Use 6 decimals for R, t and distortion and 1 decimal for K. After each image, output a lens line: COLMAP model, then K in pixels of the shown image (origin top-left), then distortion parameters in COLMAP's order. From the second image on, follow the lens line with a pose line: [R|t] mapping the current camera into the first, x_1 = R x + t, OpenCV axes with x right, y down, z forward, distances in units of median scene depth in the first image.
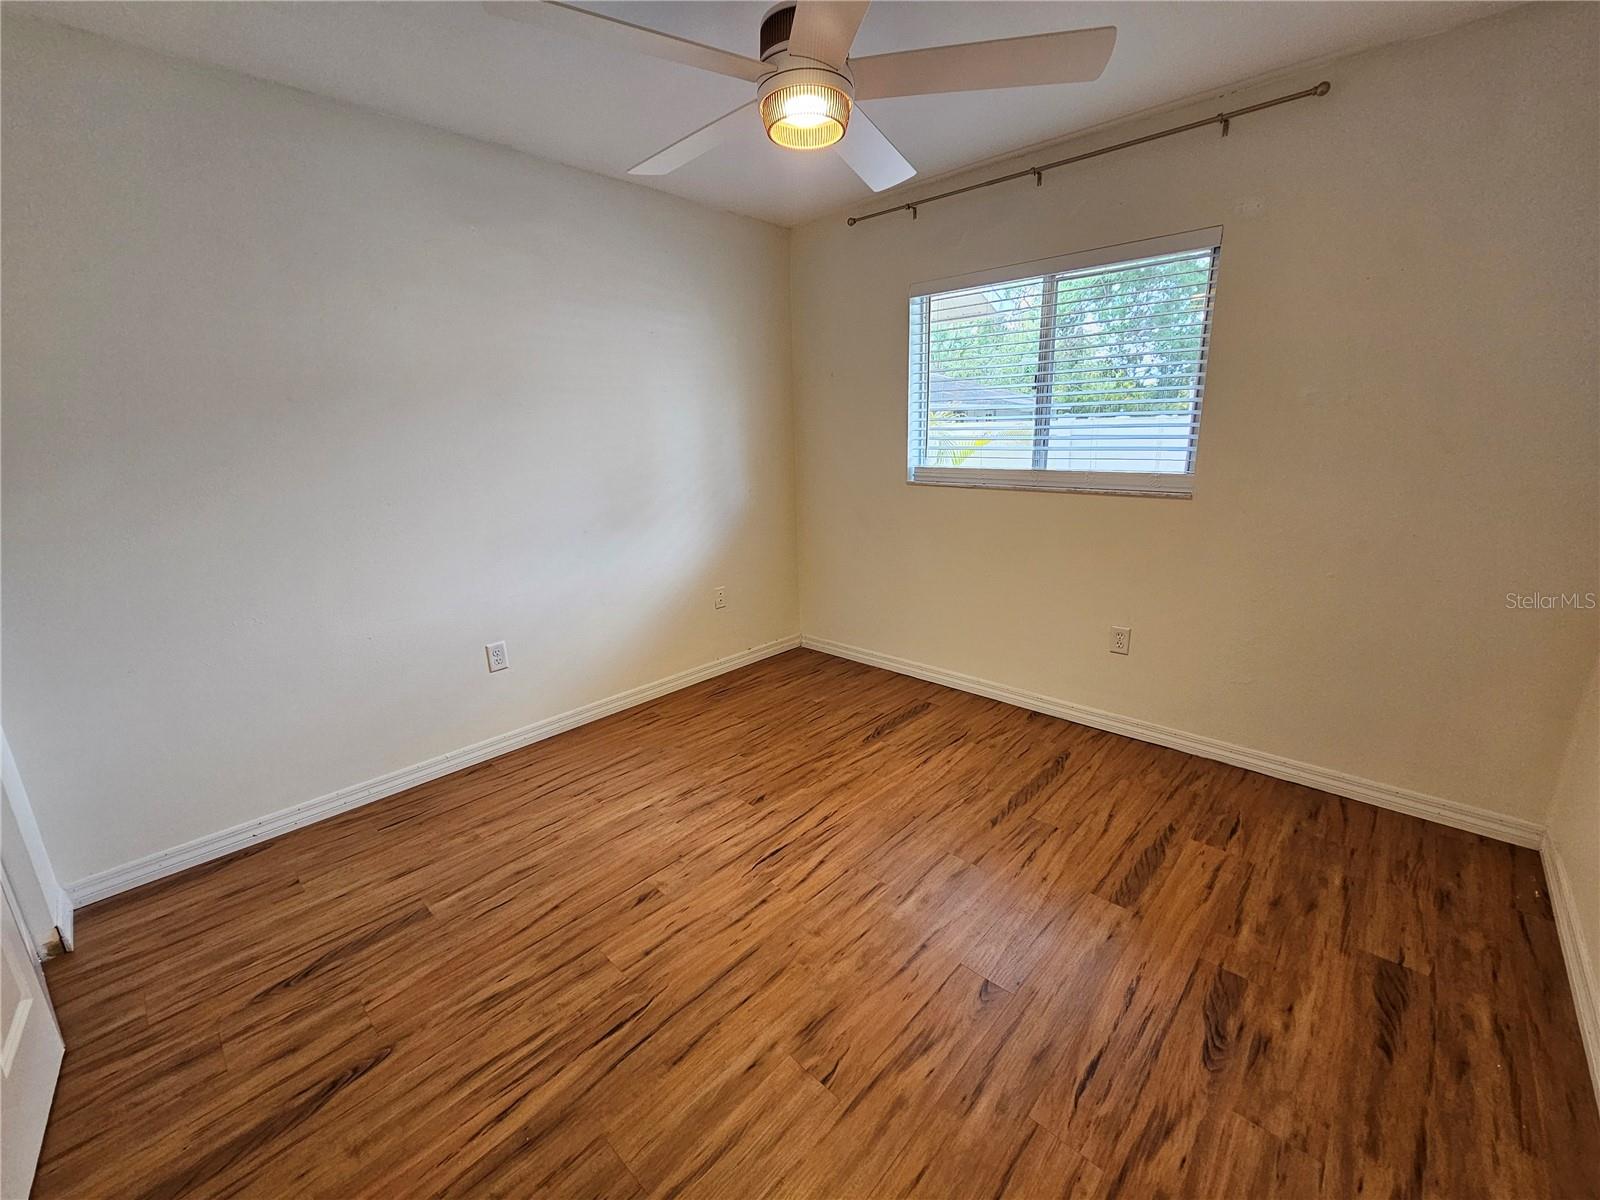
lens RADIAL K [[655.8, 0, 810.9], [0, 655.8, 595.3], [0, 0, 1]] dist [0.000839, 0.000281]
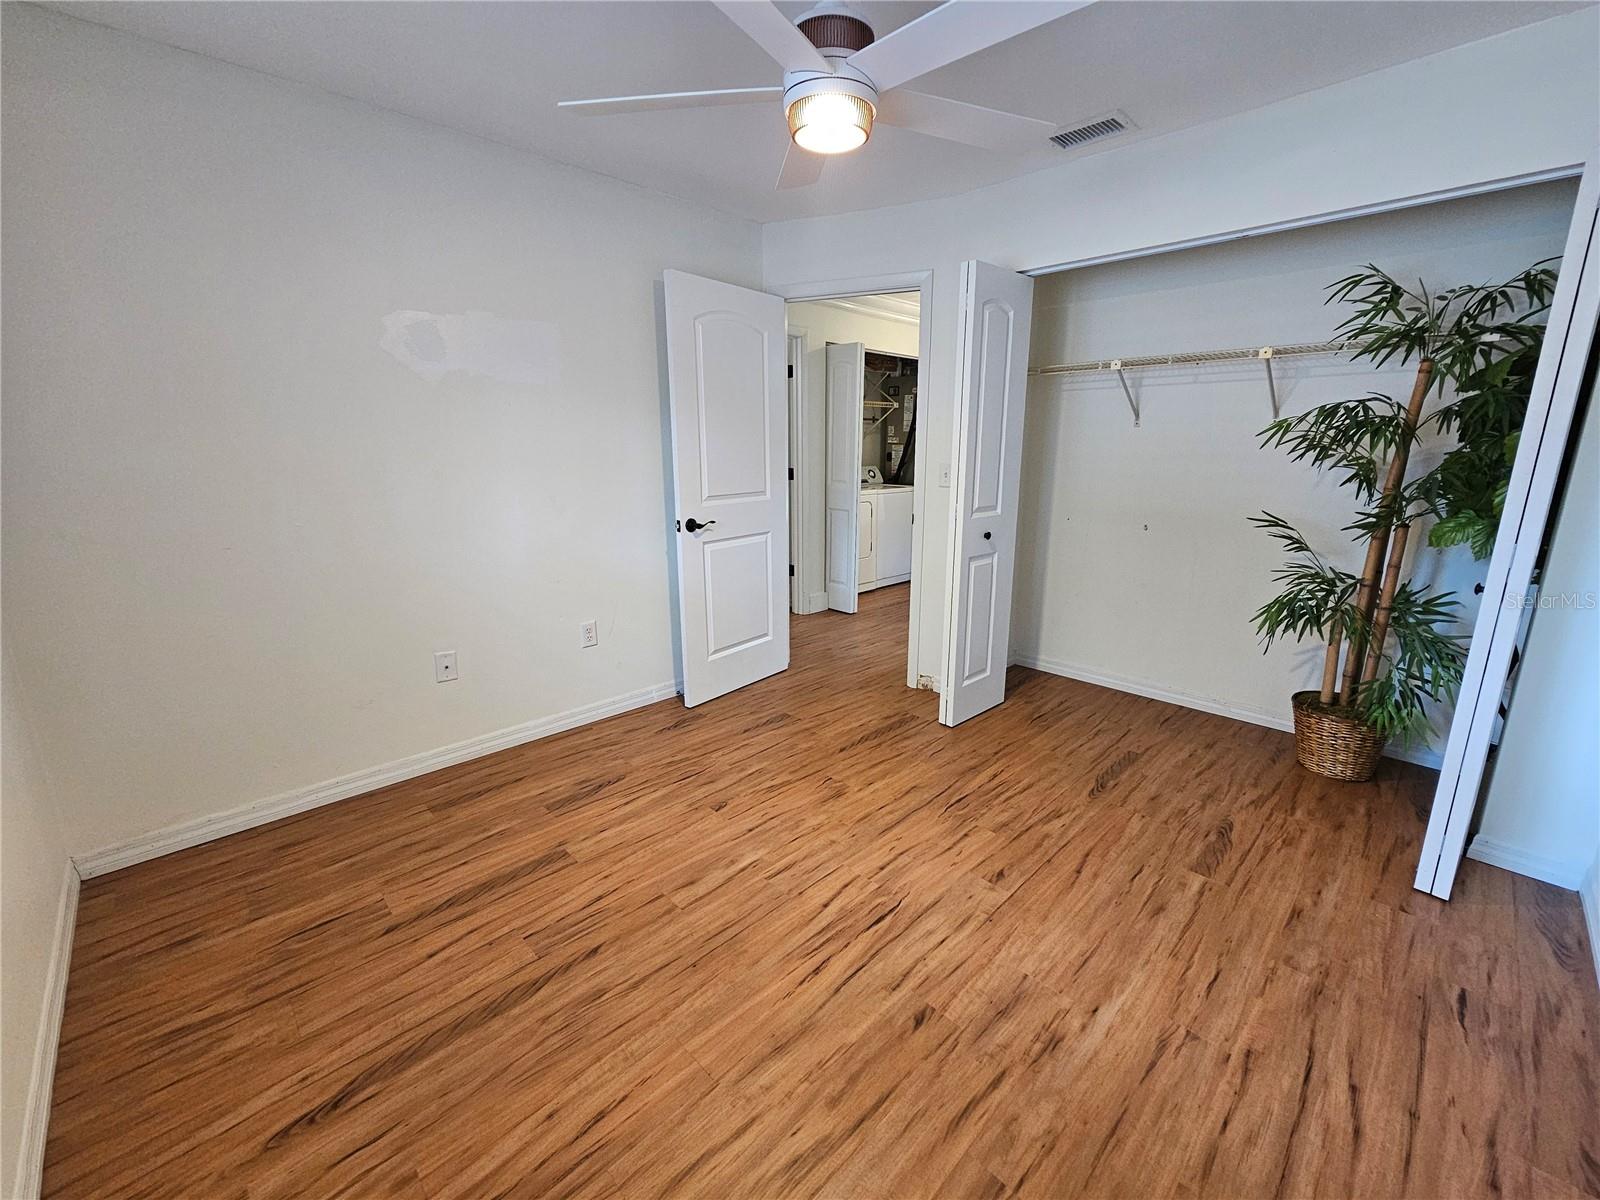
lens RADIAL K [[655.8, 0, 810.9], [0, 655.8, 595.3], [0, 0, 1]] dist [0.000839, 0.000281]
pose [[-0.998942, 0.012208, 0.044349, -0.008689], [0.031289, 0.887061, 0.460590, -0.404134], [-0.033717, 0.461490, -0.886504, 1.671330]]
